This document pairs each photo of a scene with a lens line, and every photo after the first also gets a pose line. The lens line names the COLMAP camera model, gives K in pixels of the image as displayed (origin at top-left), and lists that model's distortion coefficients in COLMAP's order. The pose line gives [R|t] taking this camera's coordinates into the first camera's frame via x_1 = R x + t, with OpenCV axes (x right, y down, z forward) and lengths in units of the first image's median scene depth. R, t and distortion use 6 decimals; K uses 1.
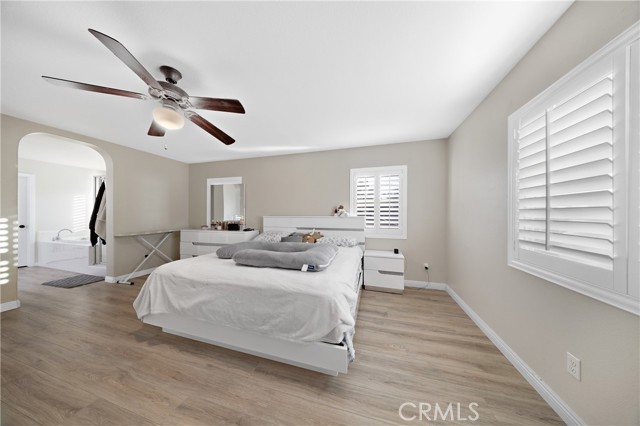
lens RADIAL K [[184.6, 0, 325.4], [0, 184.6, 214.9], [0, 0, 1]] dist [0.000530, 0.000186]
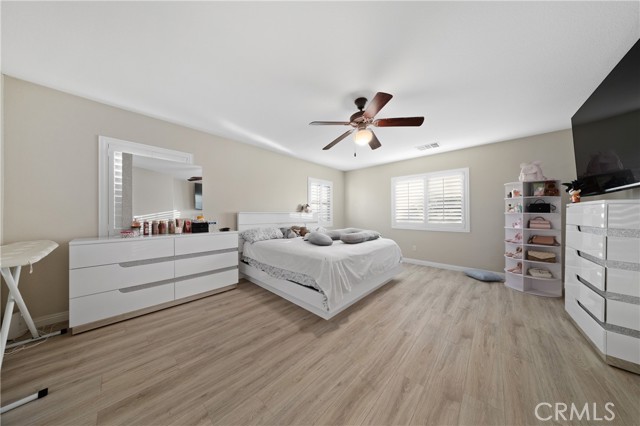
lens RADIAL K [[184.6, 0, 325.4], [0, 184.6, 214.9], [0, 0, 1]] dist [0.000530, 0.000186]
pose [[0.444029, -0.003165, 0.896007, -1.881305], [0.012246, 0.999922, -0.002537, 0.052963], [-0.895929, 0.012099, 0.444033, 0.573835]]
